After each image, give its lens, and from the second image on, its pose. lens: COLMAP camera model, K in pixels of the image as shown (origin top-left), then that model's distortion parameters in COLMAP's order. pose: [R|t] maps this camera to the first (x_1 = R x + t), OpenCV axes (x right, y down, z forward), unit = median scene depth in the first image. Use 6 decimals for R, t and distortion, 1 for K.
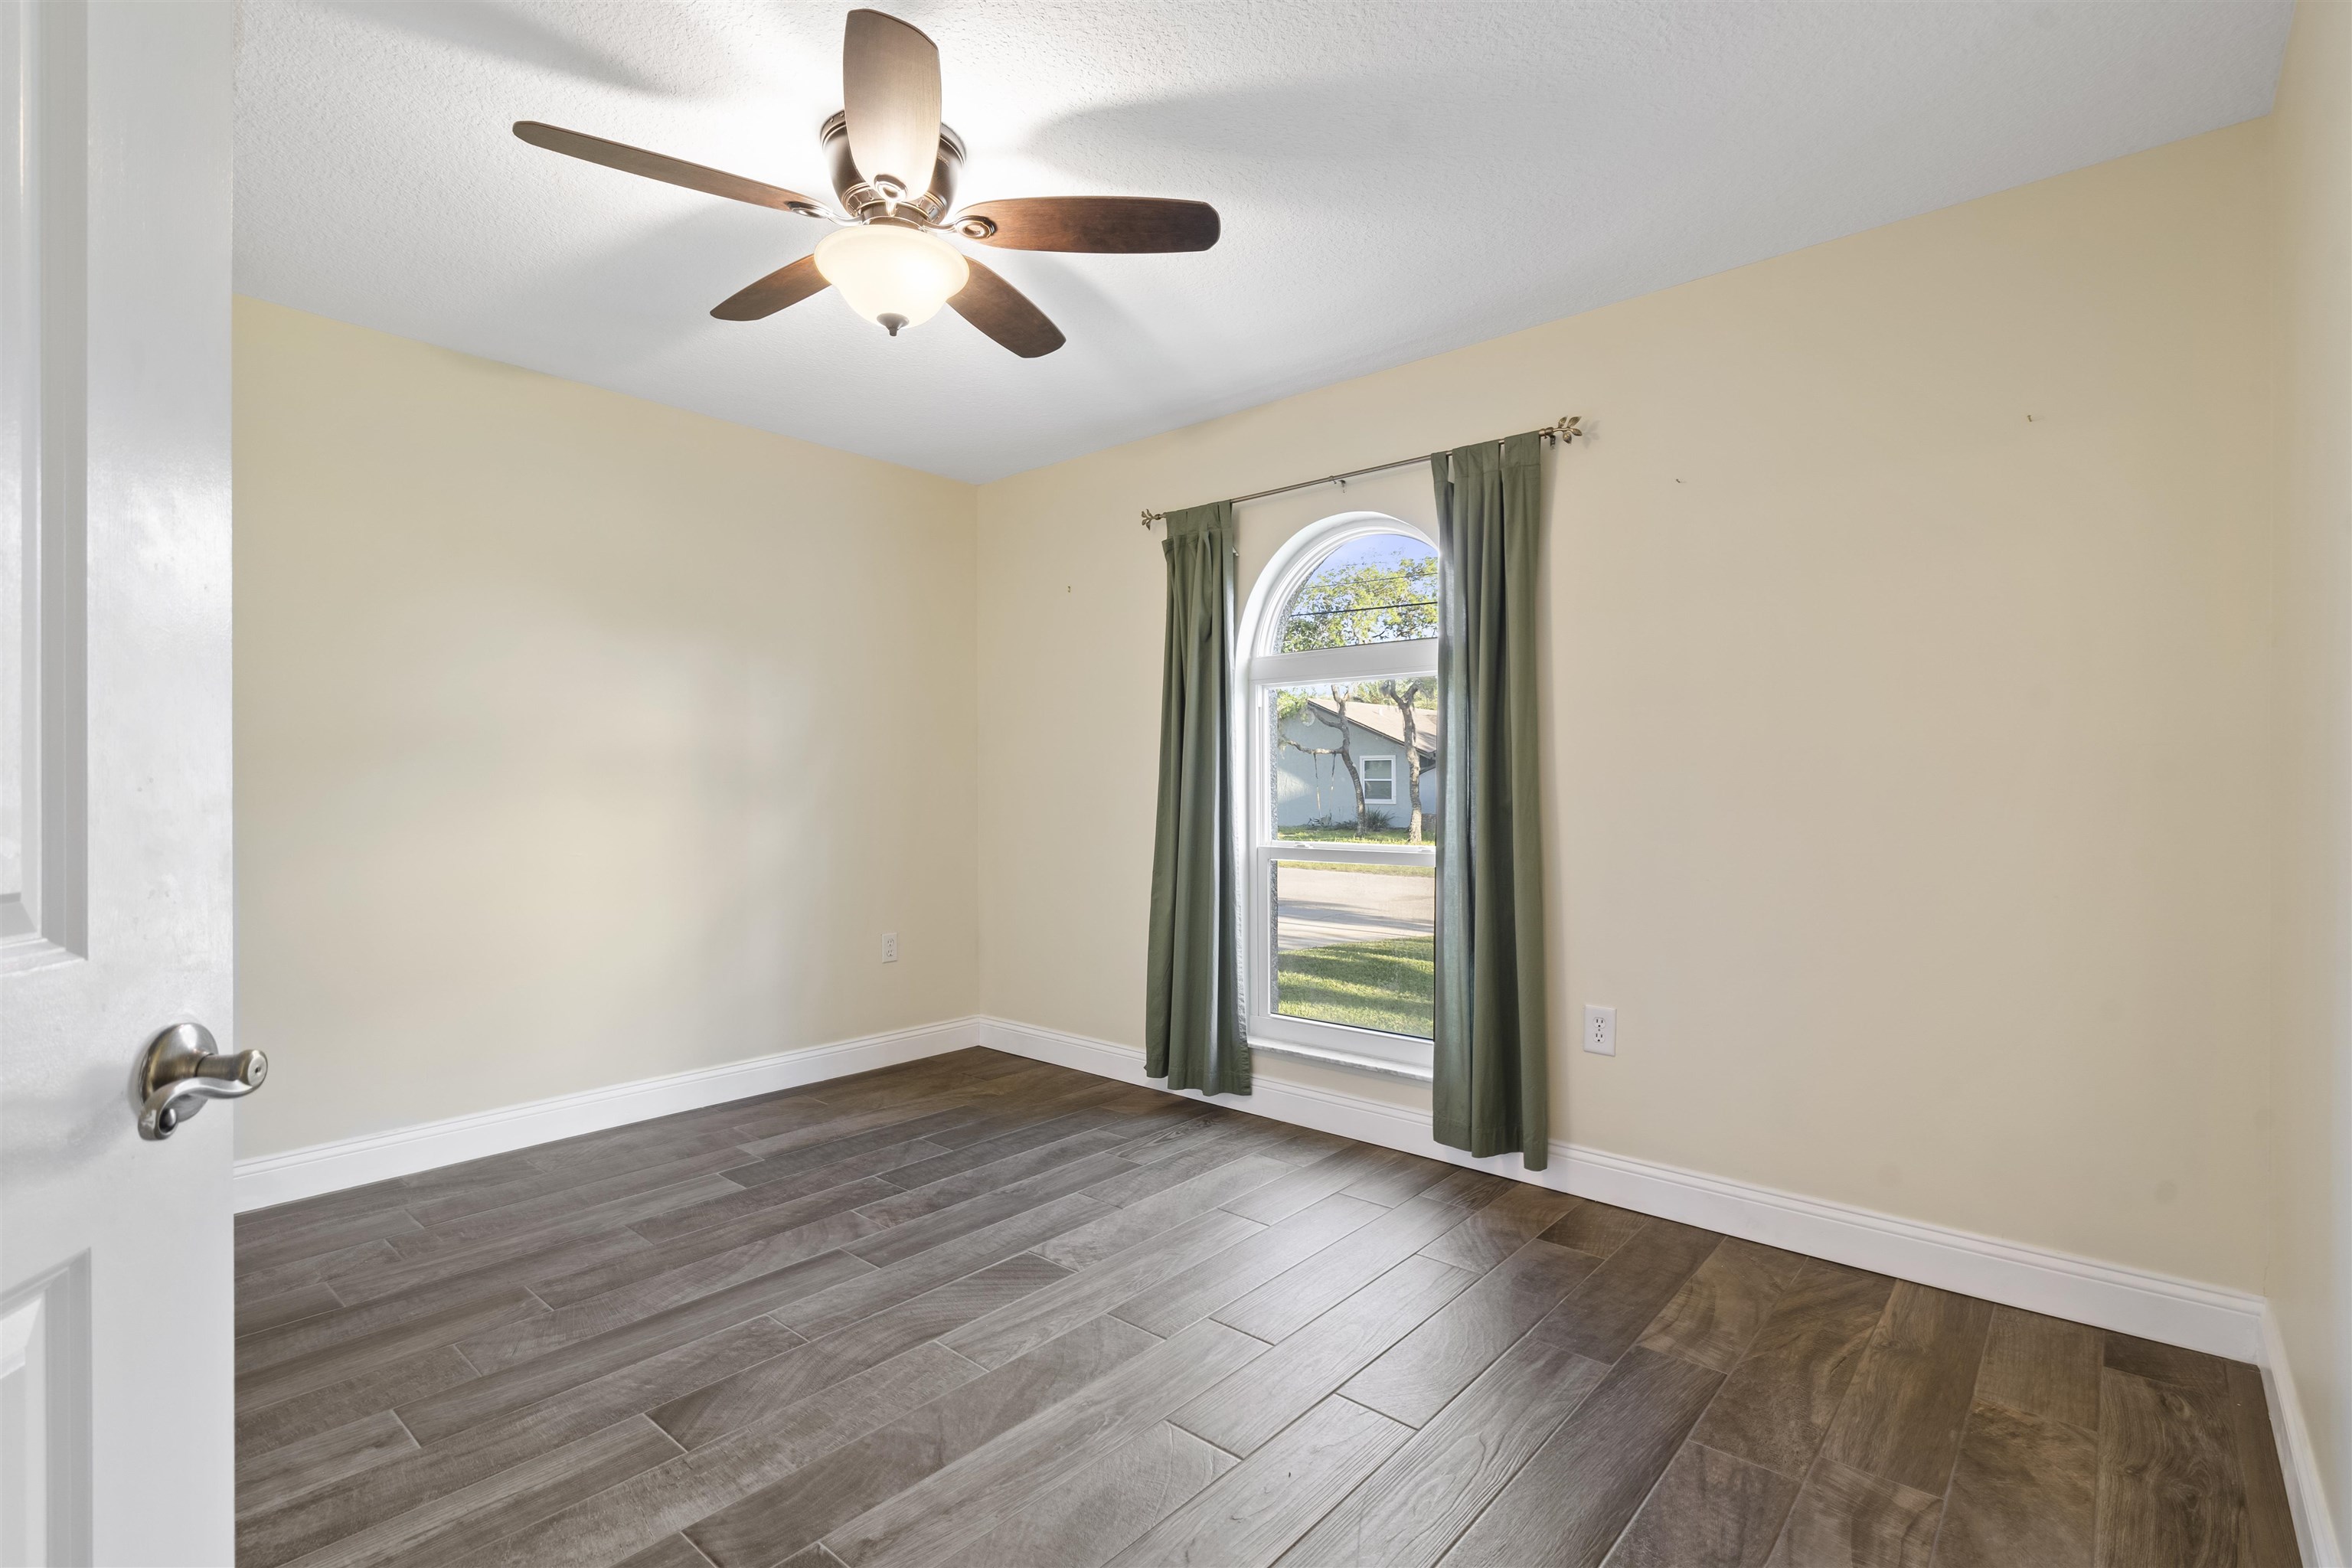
lens RADIAL K [[1064.3, 0, 1176.0], [0, 1064.3, 784.0], [0, 0, 1]] dist [-0.004386, 0.000325]
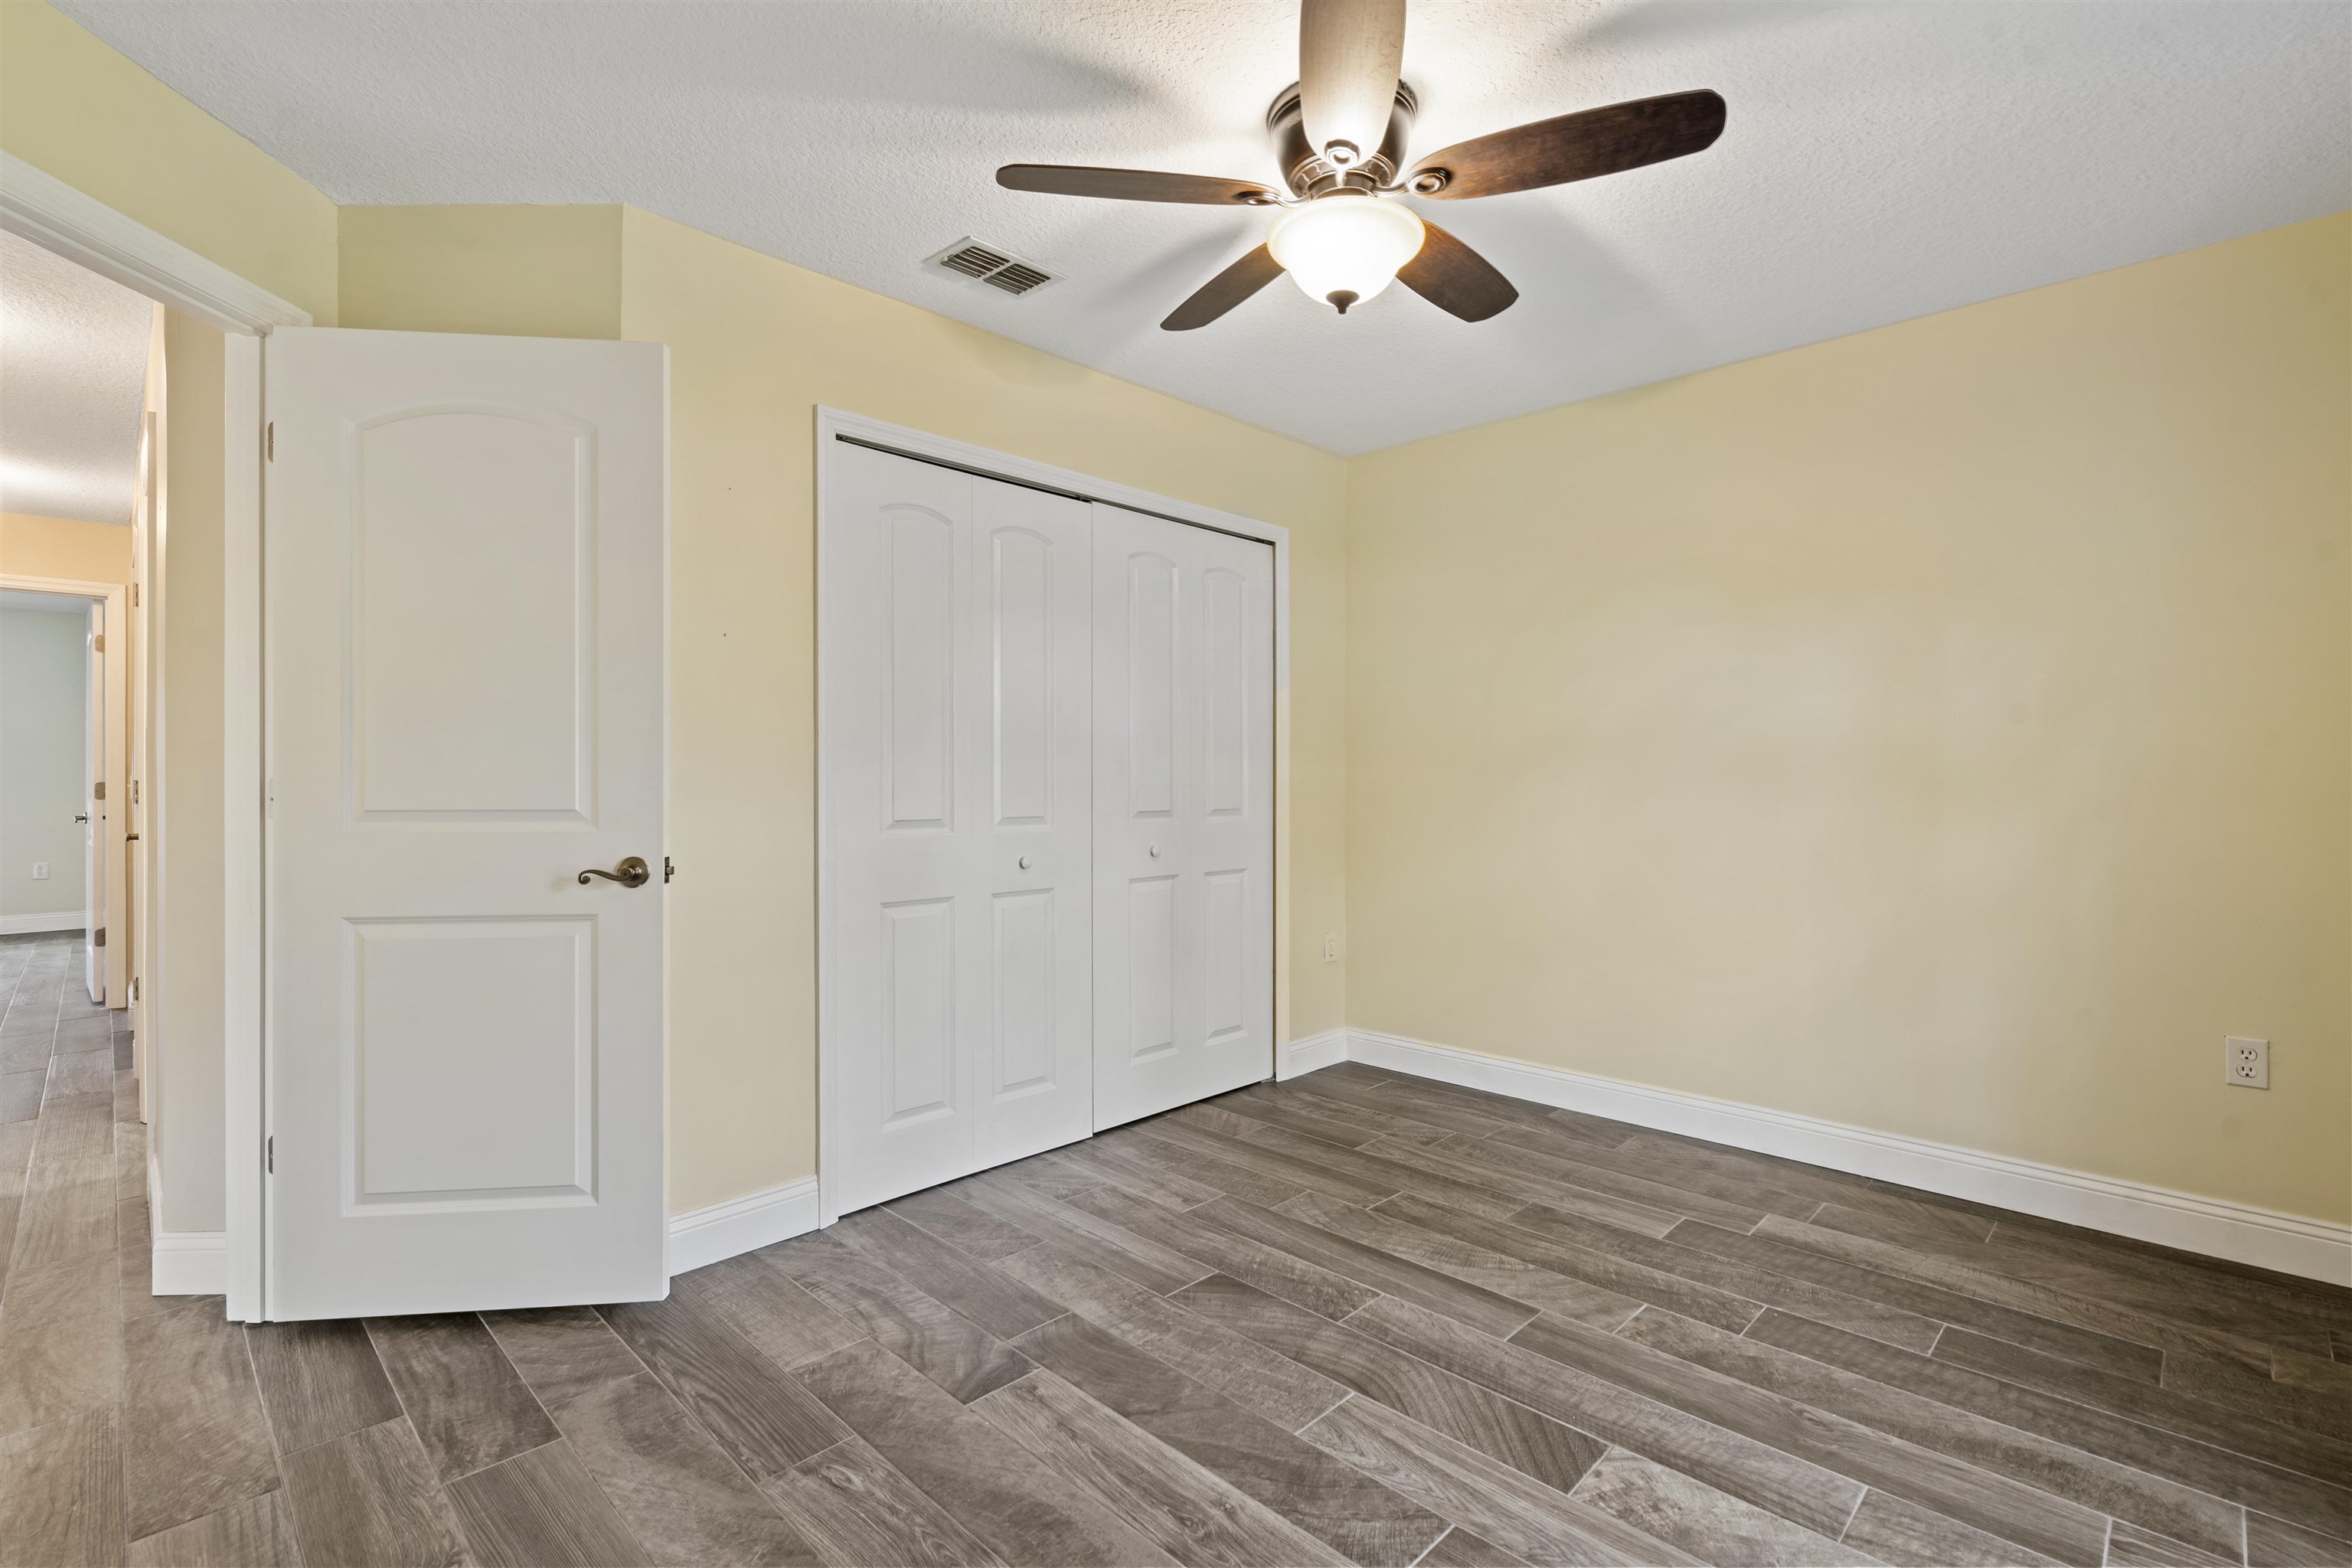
lens RADIAL K [[1064.3, 0, 1176.0], [0, 1064.3, 784.0], [0, 0, 1]] dist [-0.004386, 0.000325]
pose [[-0.049664, 0.006982, -0.998742, 0.533624], [-0.002365, 0.999972, 0.007108, -0.000994], [0.998763, 0.002715, -0.049646, 0.698589]]
